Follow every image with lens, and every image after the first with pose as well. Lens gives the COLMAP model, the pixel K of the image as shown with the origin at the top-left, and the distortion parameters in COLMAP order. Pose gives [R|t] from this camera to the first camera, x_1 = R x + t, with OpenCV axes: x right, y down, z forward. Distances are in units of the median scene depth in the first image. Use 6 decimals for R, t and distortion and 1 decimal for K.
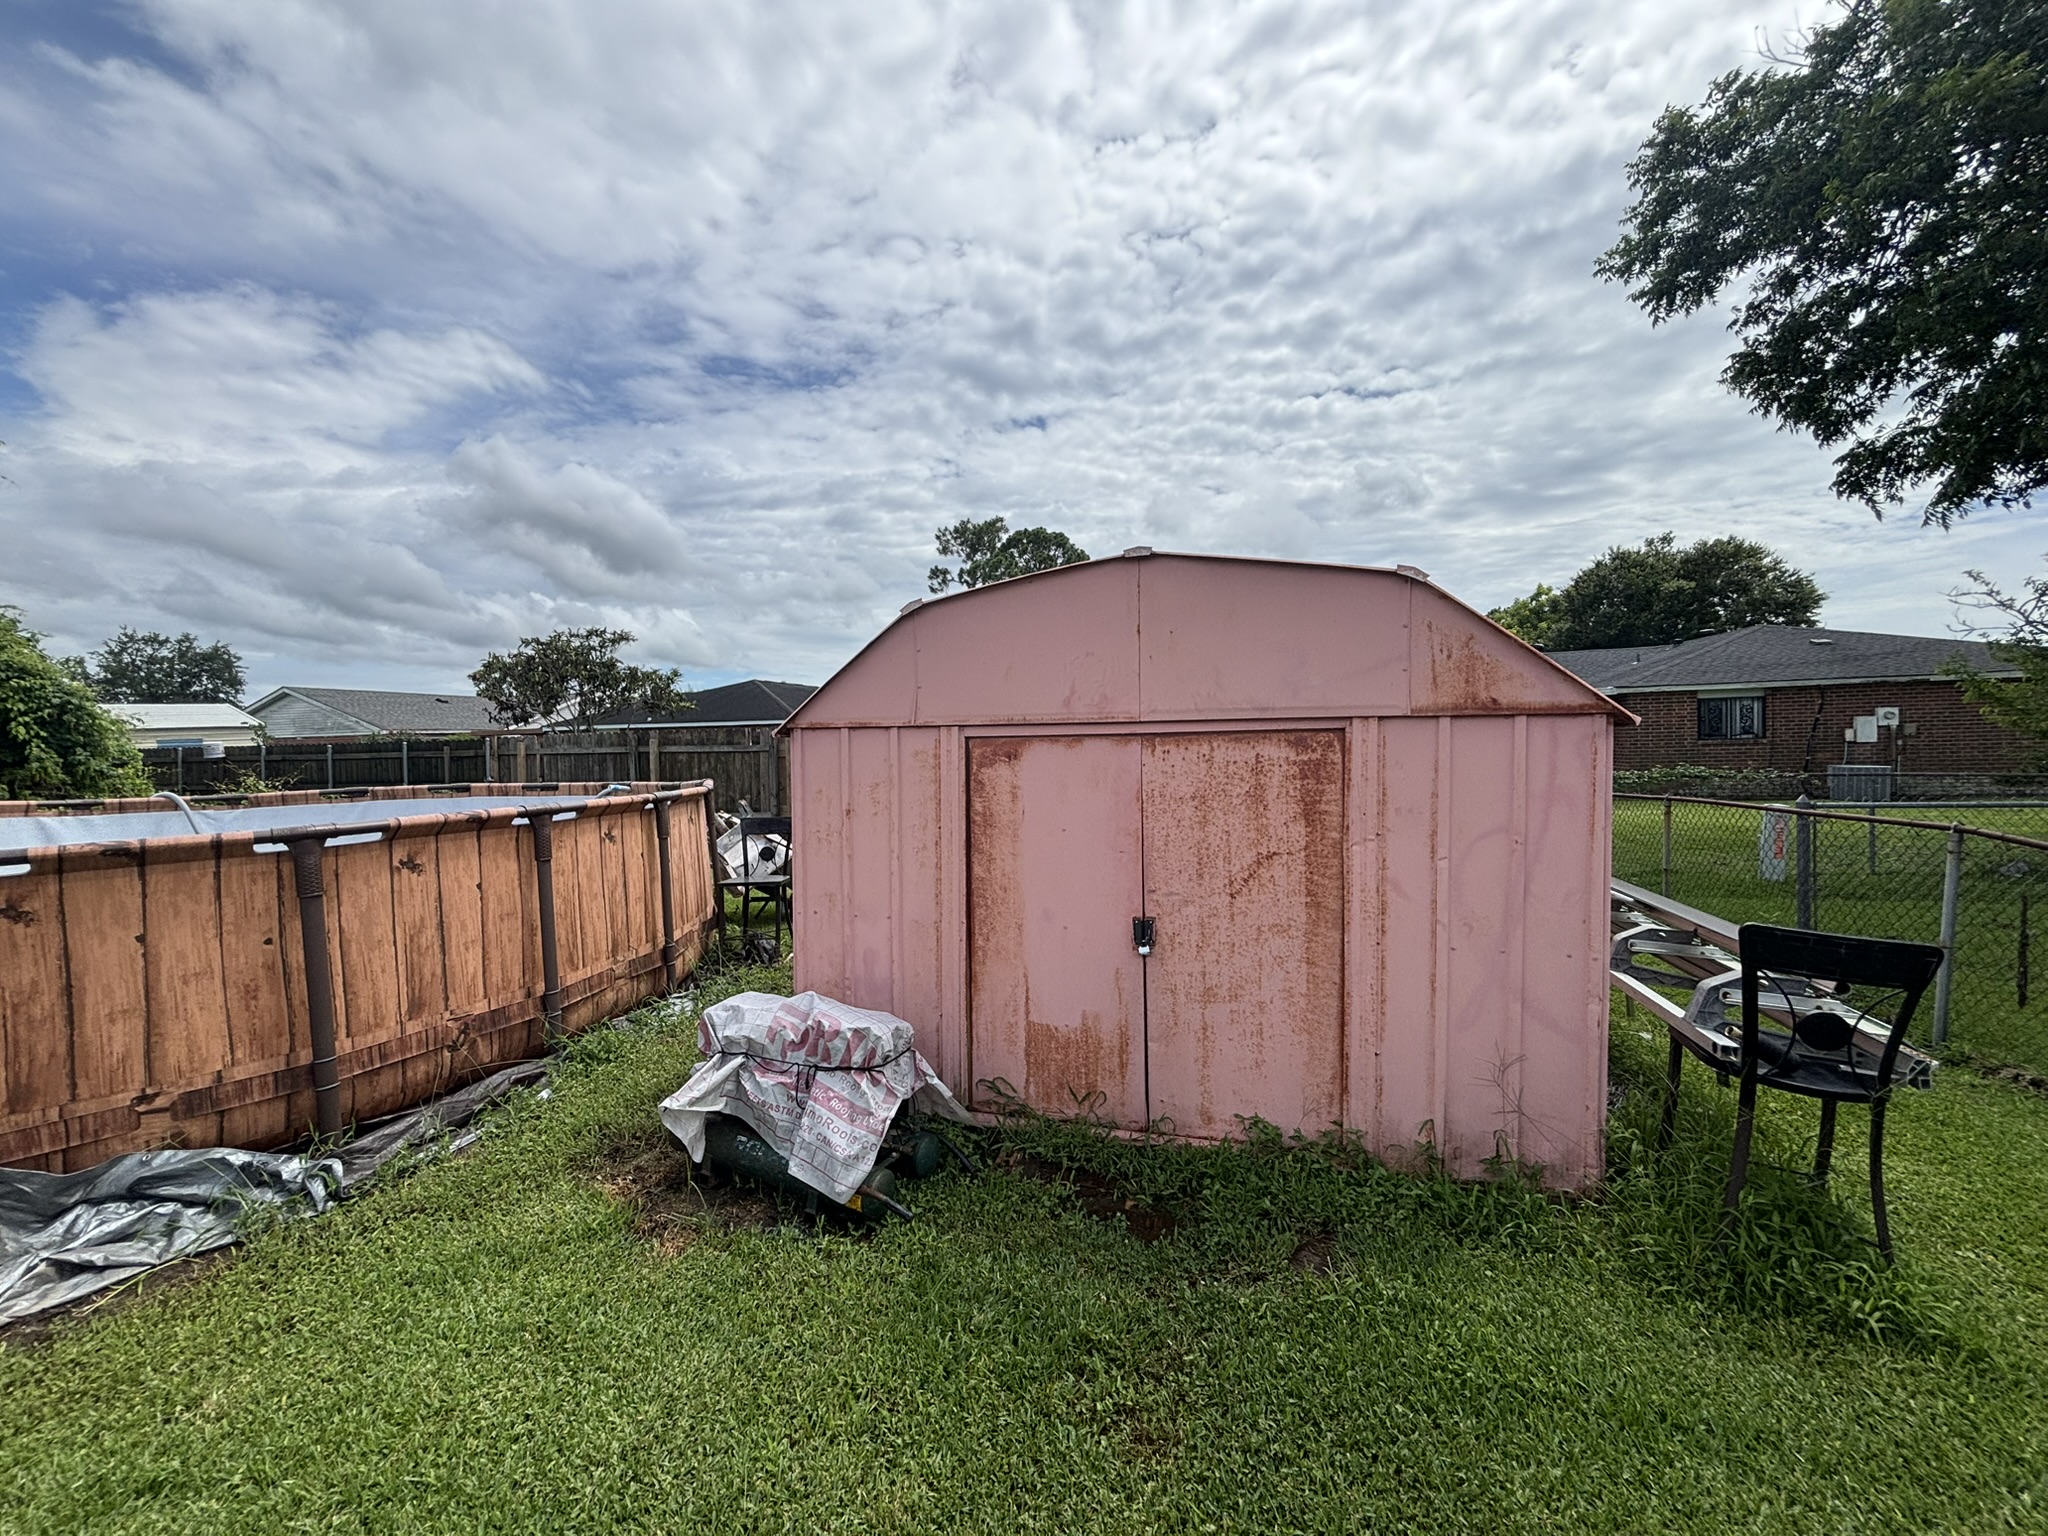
lens RADIAL K [[810.8, 0, 1018.9], [0, 810.8, 761.0], [0, 0, 1]] dist [-0.000309, -0.000073]
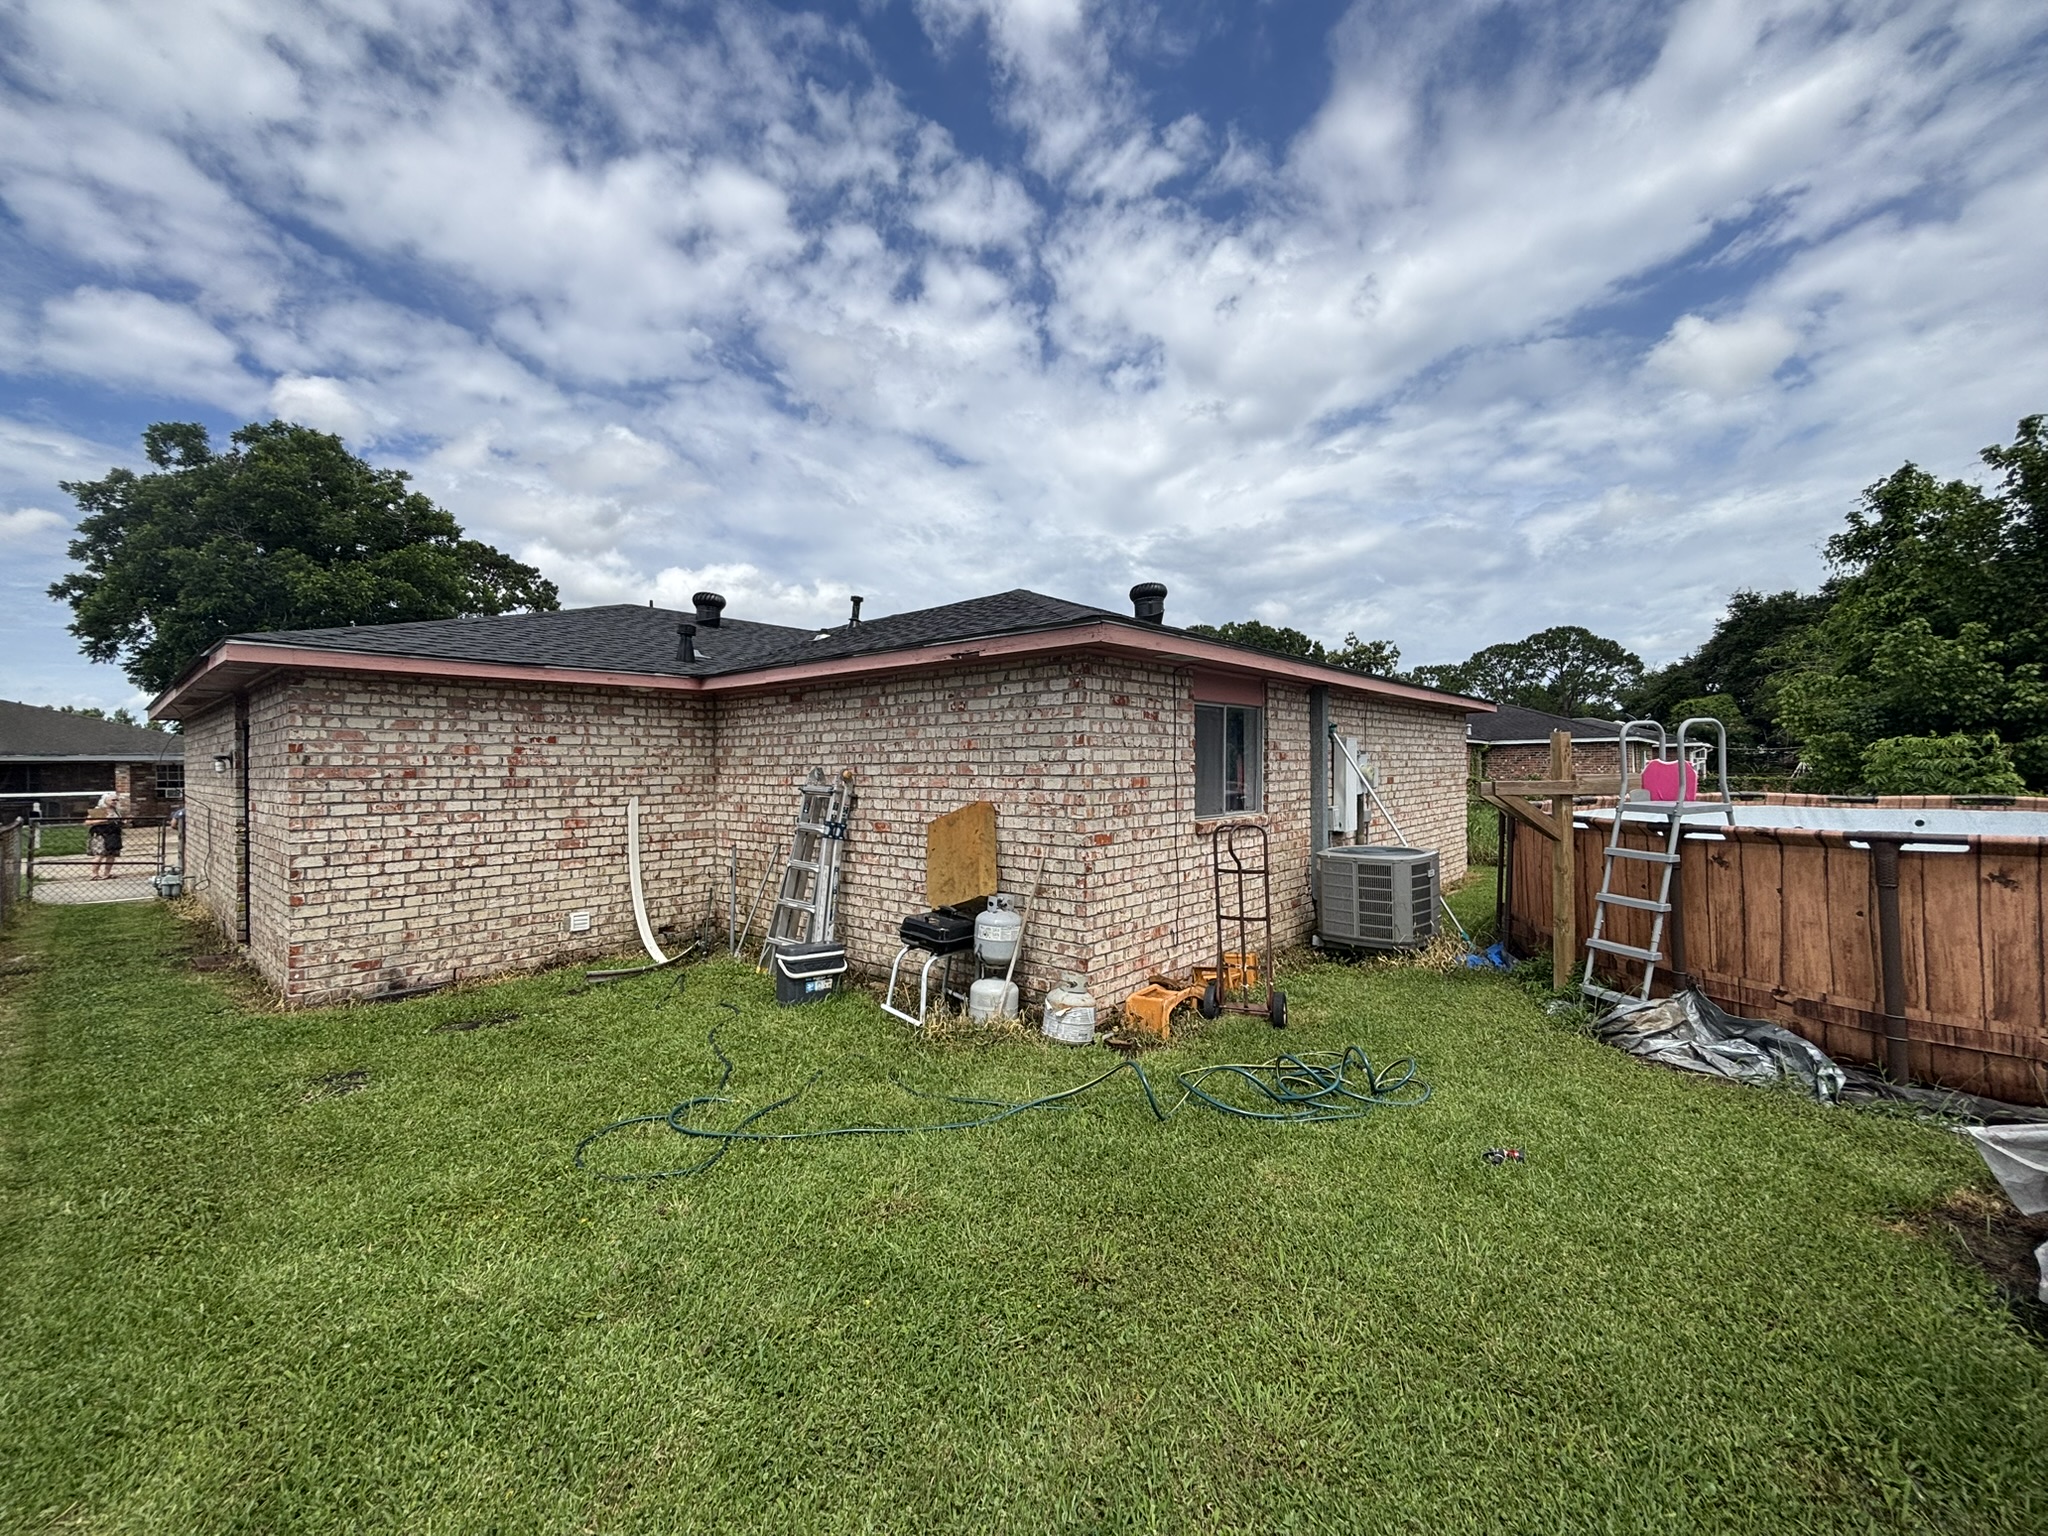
lens RADIAL K [[810.8, 0, 1018.9], [0, 810.8, 761.0], [0, 0, 1]] dist [-0.000309, -0.000073]
pose [[-0.387482, 0.032388, -0.921308, 0.873284], [0.010524, 0.999473, 0.030710, -0.090414], [0.921817, 0.002204, -0.387619, 0.232260]]
